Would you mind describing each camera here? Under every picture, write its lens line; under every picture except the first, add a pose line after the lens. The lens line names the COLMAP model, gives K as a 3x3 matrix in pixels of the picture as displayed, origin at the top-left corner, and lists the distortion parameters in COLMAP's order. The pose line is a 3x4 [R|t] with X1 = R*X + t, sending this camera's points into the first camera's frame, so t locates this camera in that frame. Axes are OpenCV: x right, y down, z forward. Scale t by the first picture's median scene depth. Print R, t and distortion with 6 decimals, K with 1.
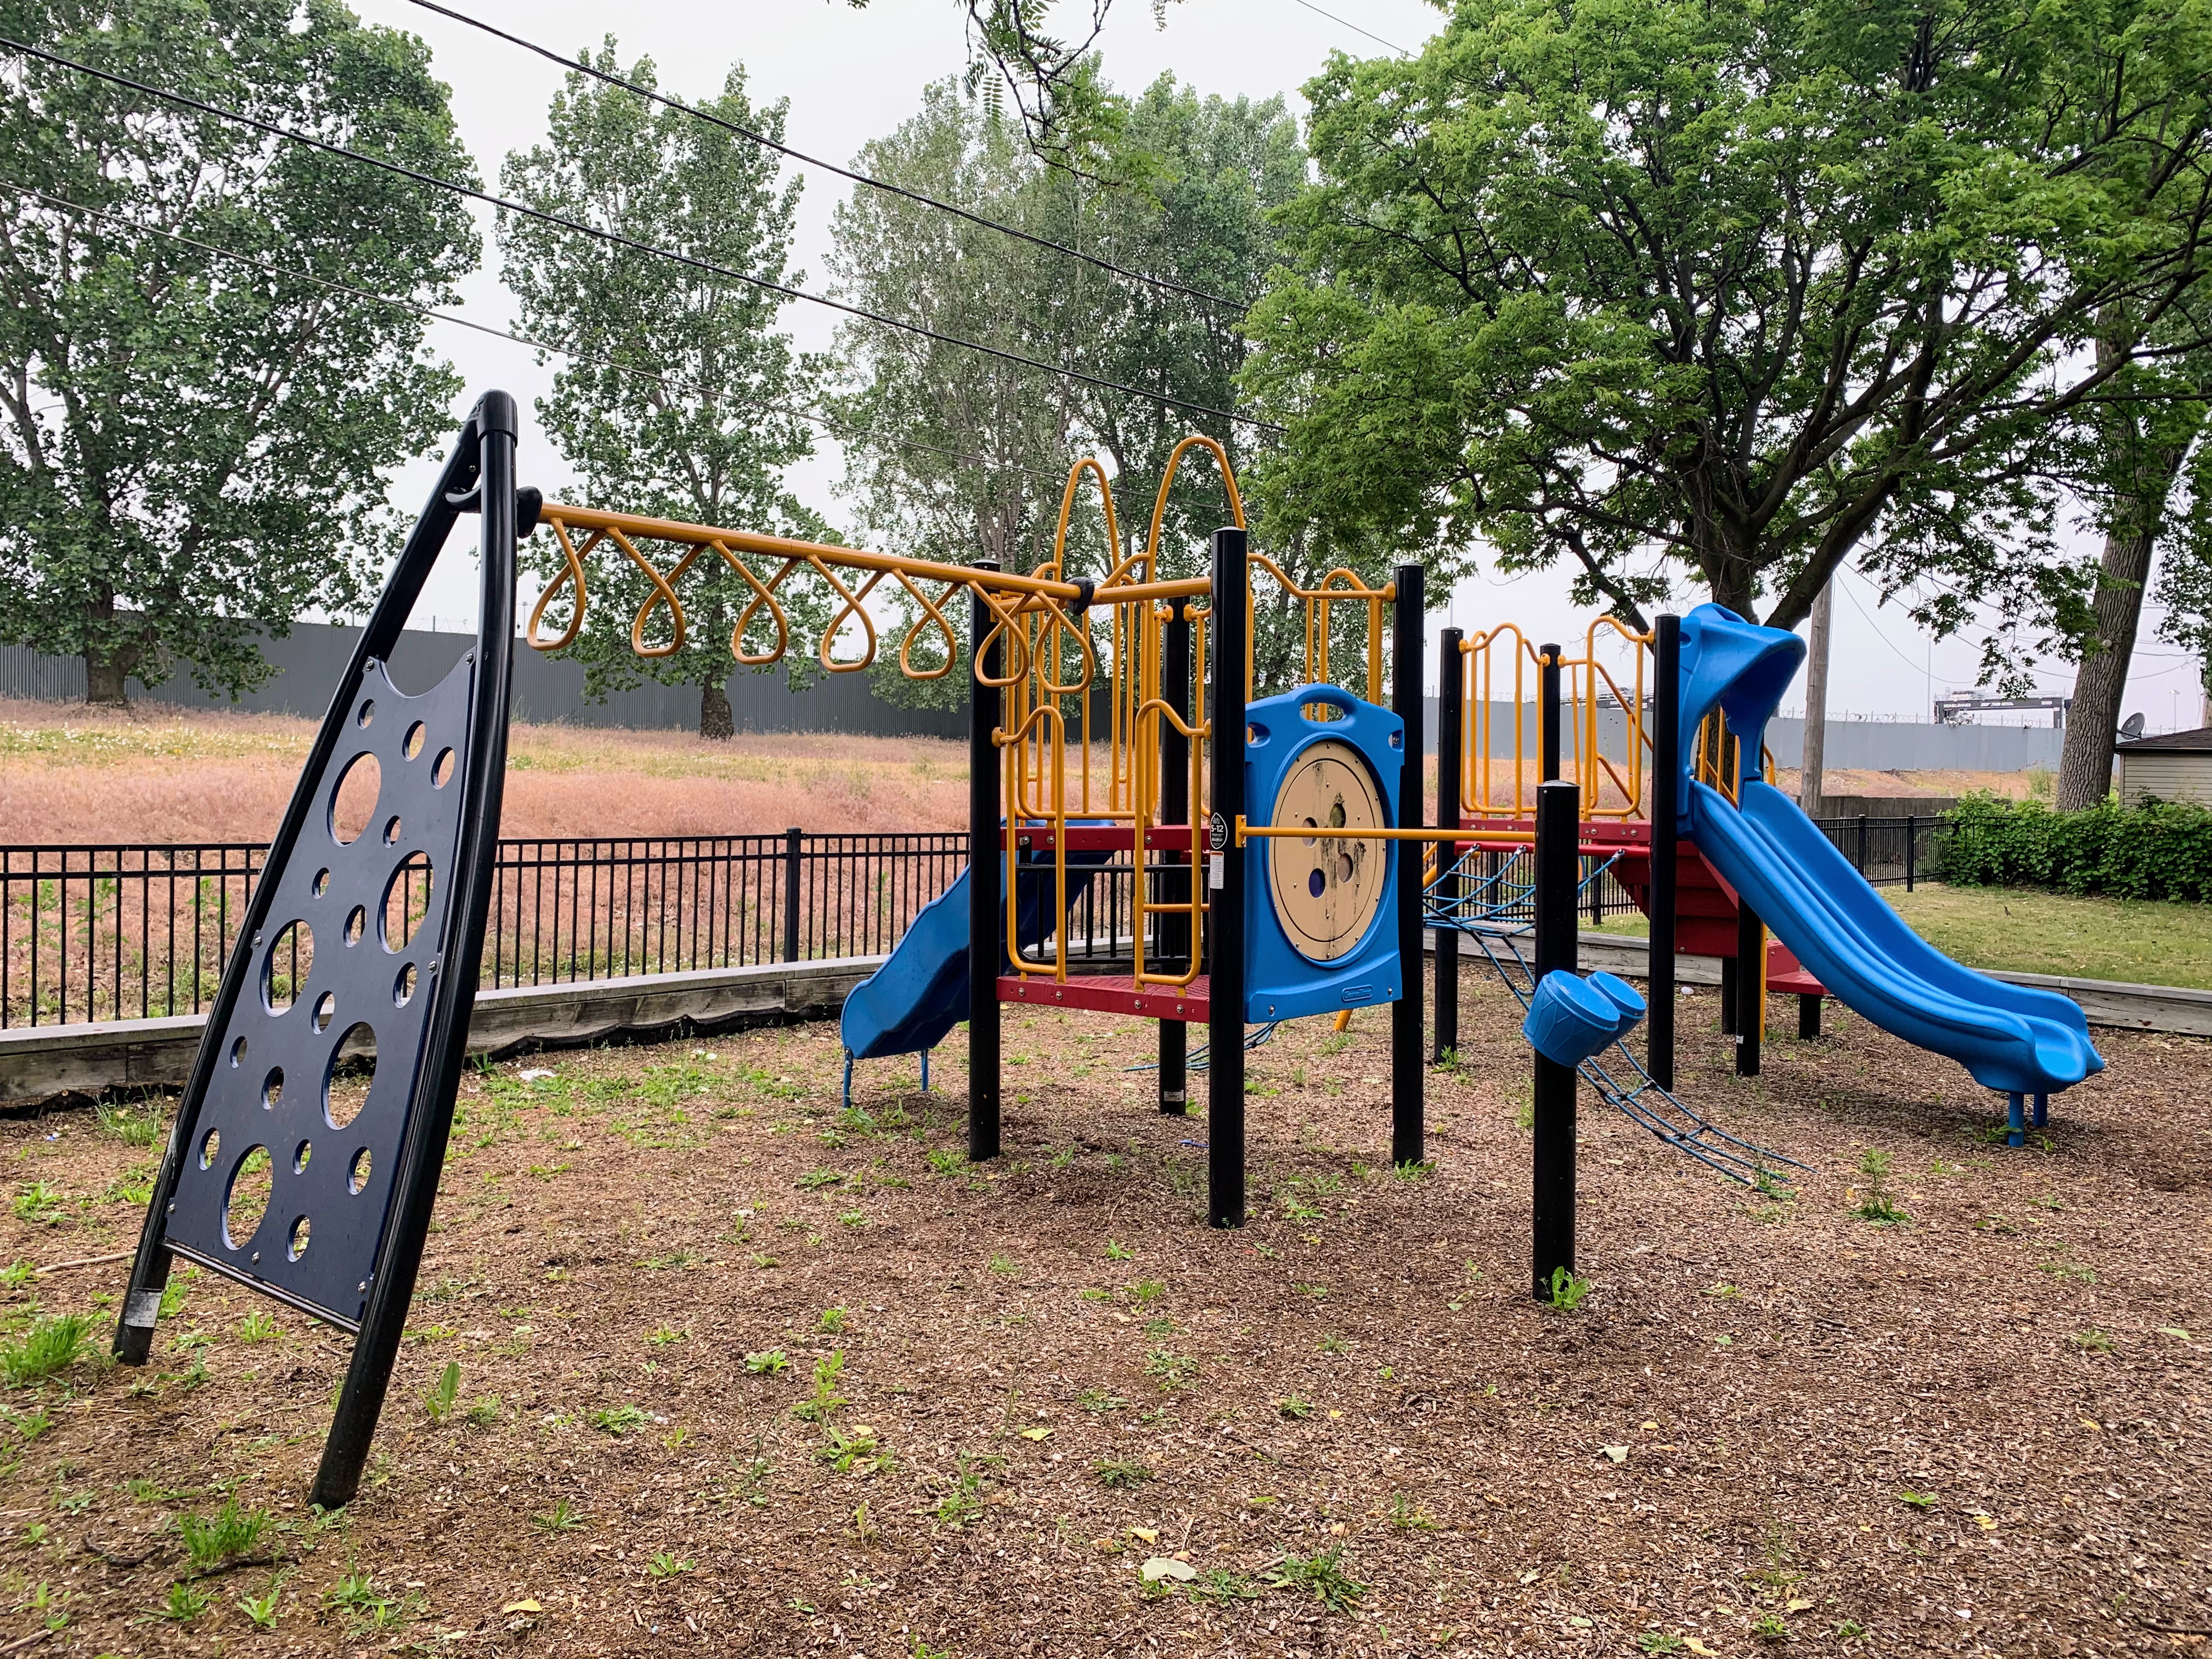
lens RADIAL K [[1741.8, 0, 1106.0], [0, 1741.8, 829.5], [0, 0, 1]] dist [0.006096, -0.003354]
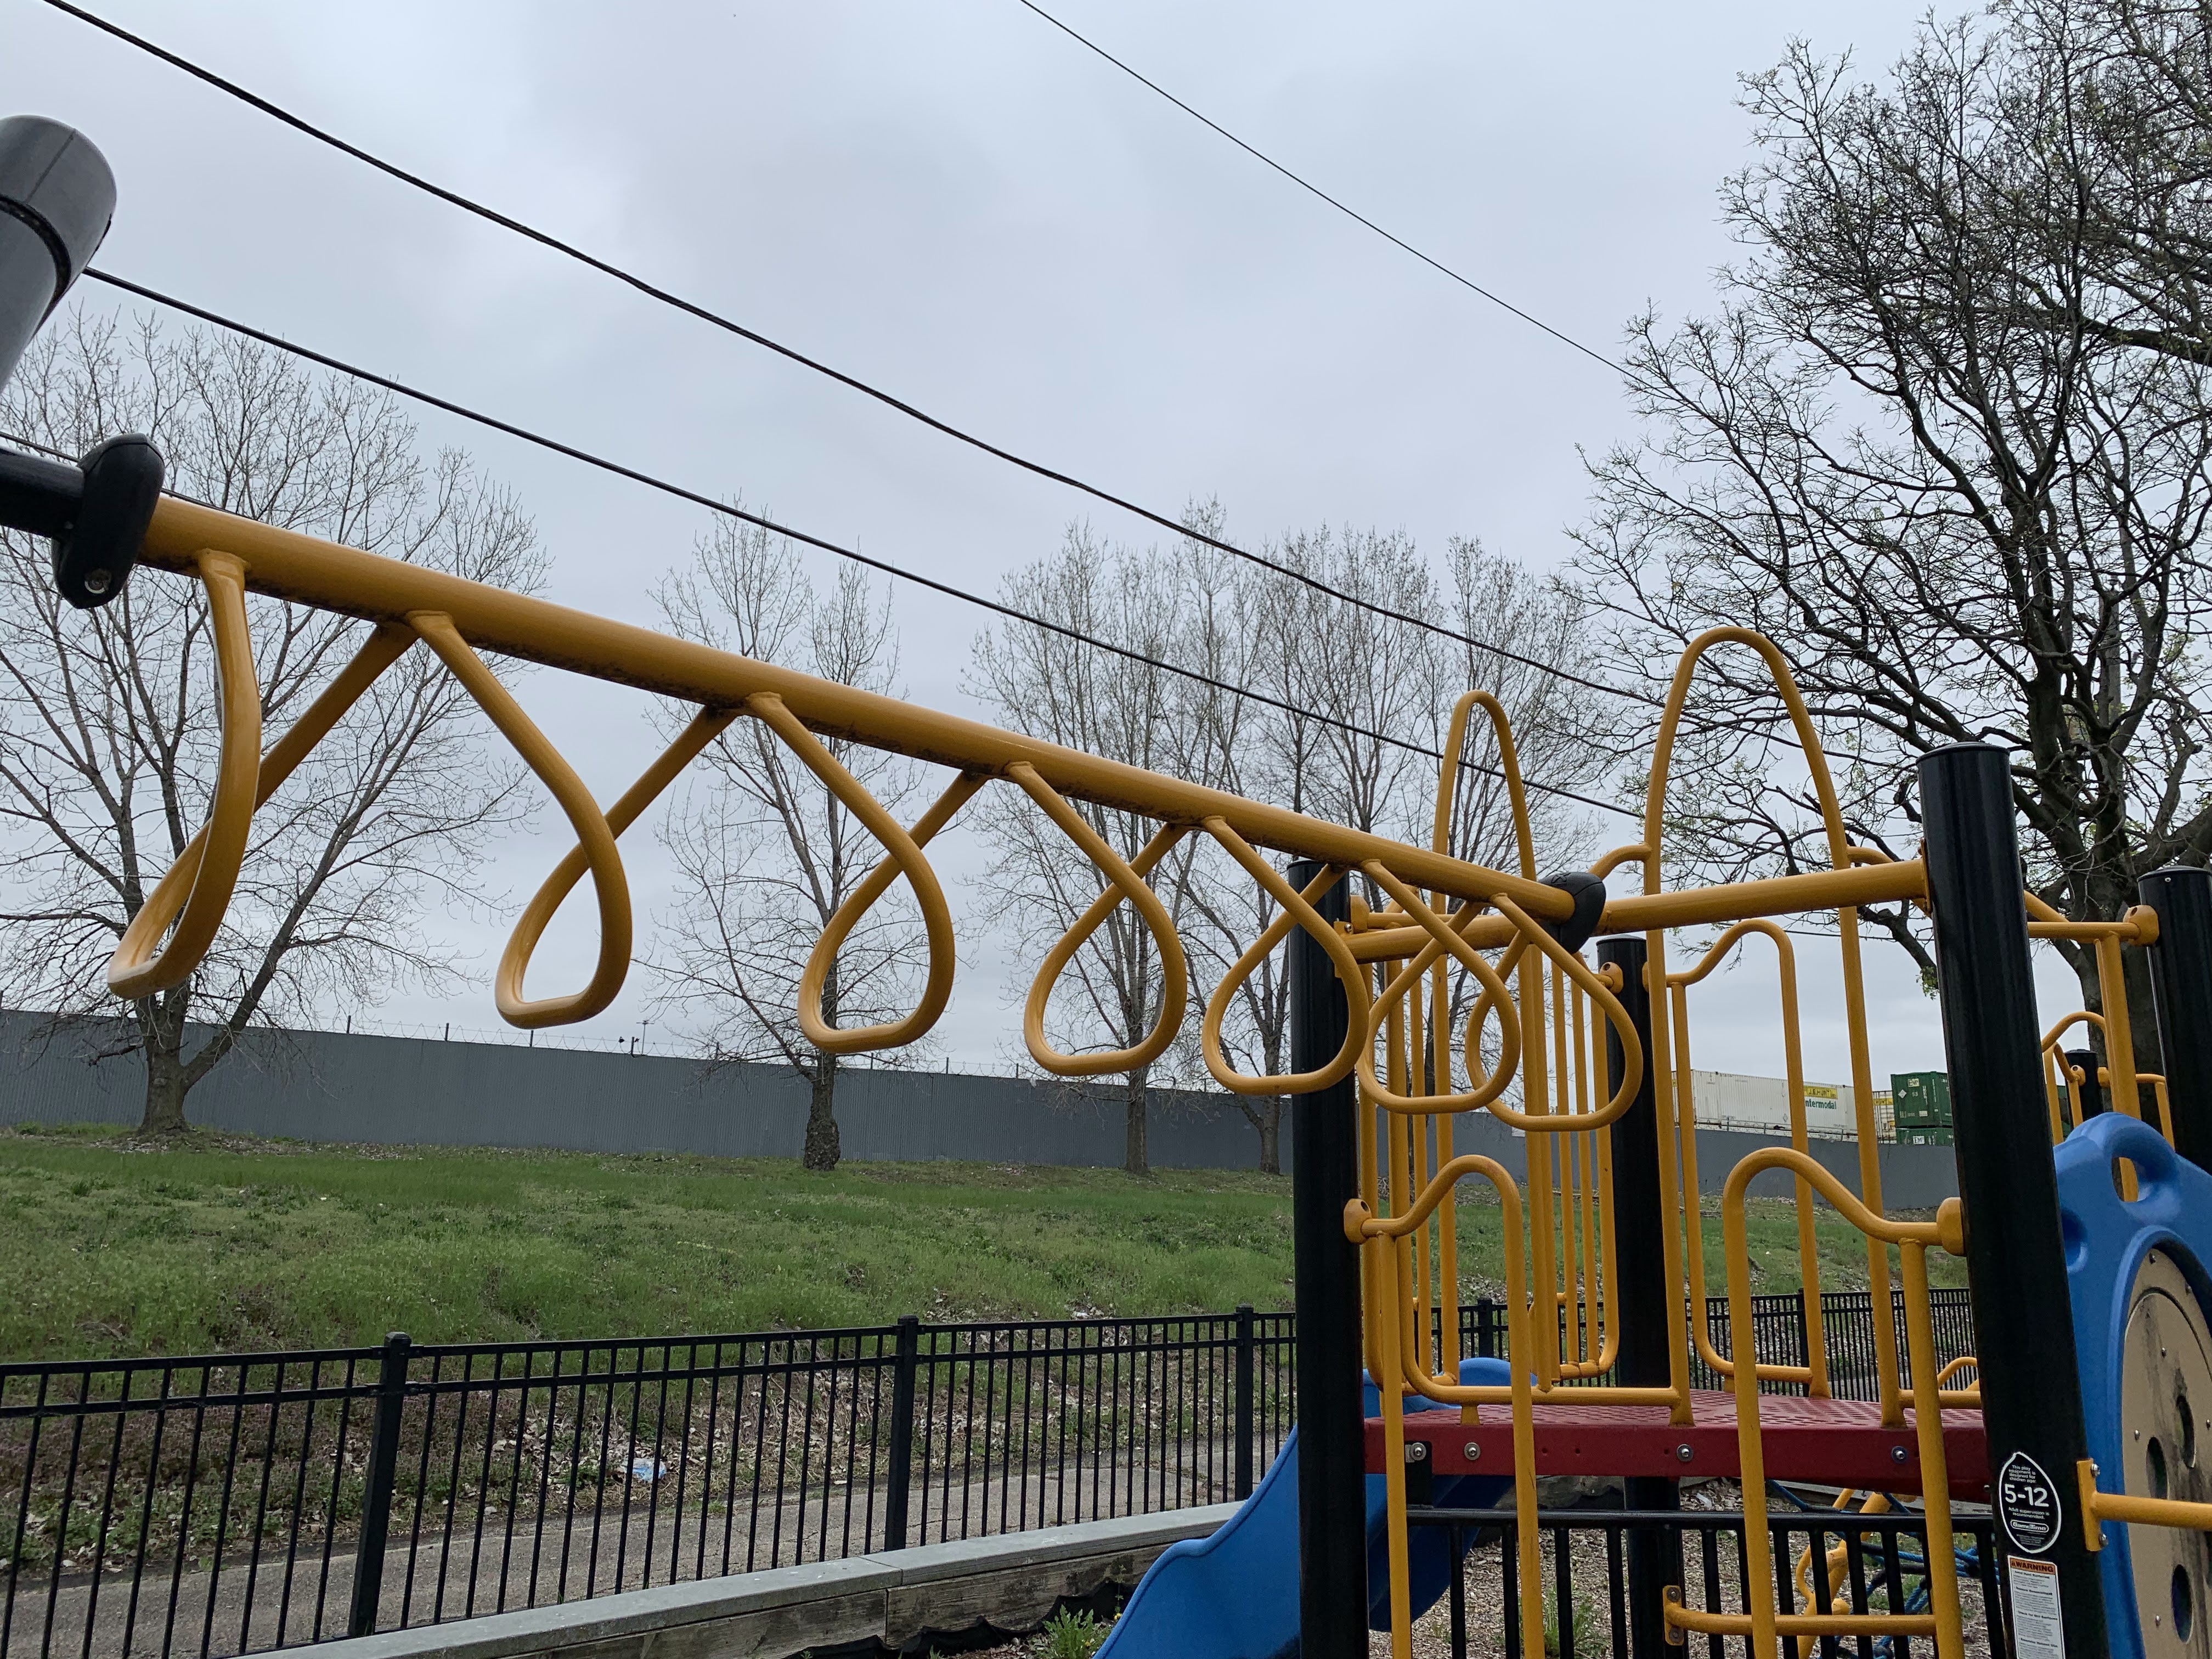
lens RADIAL K [[1797.6, 0, 1101.8], [0, 1797.6, 782.6], [0, 0, 1]] dist [0.192201, -0.455079]
pose [[0.997611, -0.008066, -0.068616, -0.084316], [-0.009751, 0.966782, -0.255418, -0.035840], [0.068397, 0.255477, 0.964393, 0.418387]]
